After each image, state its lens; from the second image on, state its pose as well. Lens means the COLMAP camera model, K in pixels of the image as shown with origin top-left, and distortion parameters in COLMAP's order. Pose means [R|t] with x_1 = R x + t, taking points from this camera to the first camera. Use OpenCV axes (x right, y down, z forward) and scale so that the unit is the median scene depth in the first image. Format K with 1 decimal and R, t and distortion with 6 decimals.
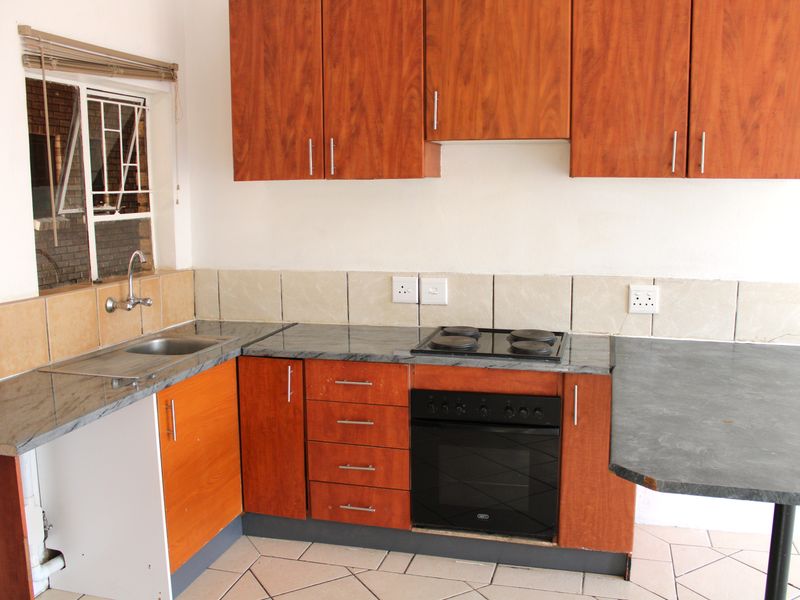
lens RADIAL K [[749.6, 0, 400.0], [0, 749.6, 300.0], [0, 0, 1]] dist [-0.160648, 0.144287]
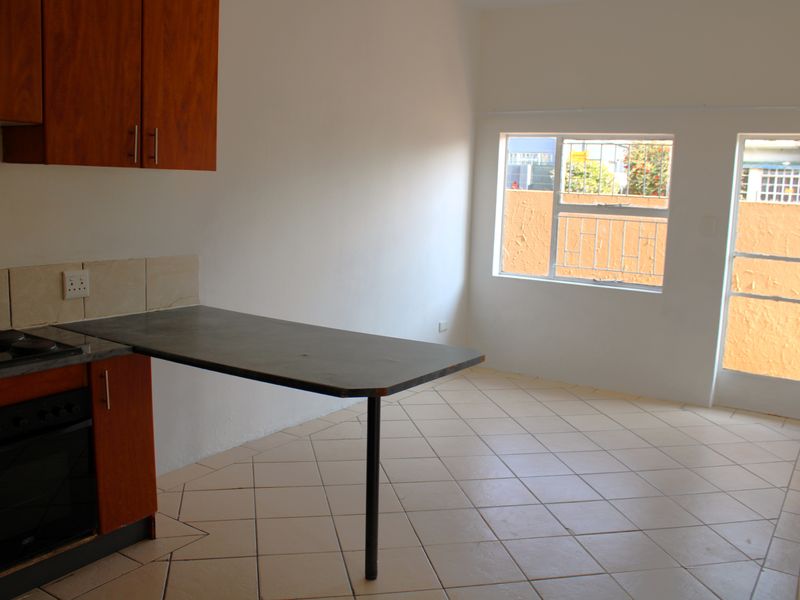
lens RADIAL K [[749.6, 0, 400.0], [0, 749.6, 300.0], [0, 0, 1]] dist [-0.160648, 0.144287]
pose [[0.302859, -0.127955, 0.944407, -0.524617], [0.105751, 0.989339, 0.100130, -0.035322], [-0.947150, 0.069547, 0.313161, 0.269434]]
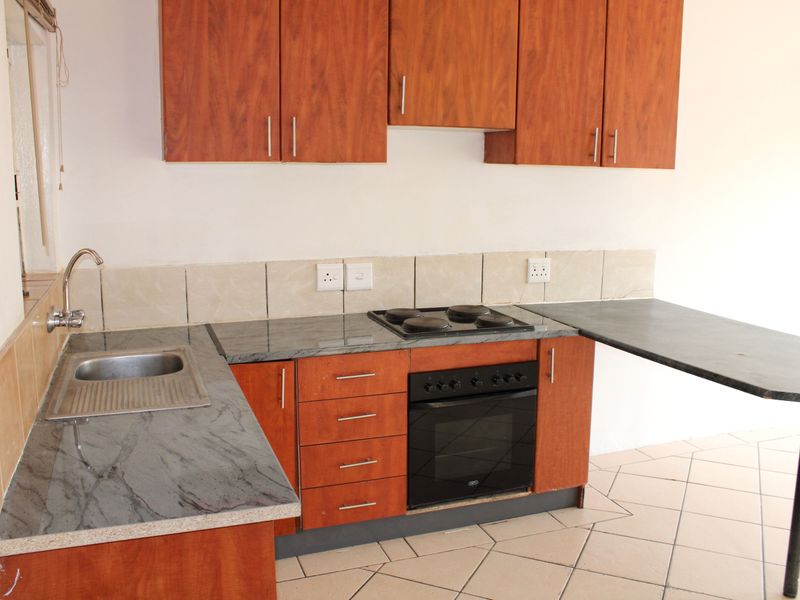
lens RADIAL K [[749.6, 0, 400.0], [0, 749.6, 300.0], [0, 0, 1]] dist [-0.160648, 0.144287]
pose [[0.812874, -0.085446, 0.576138, -0.551031], [0.071465, 0.996338, 0.046935, -0.026596], [-0.578039, 0.003021, 0.816004, 0.183737]]
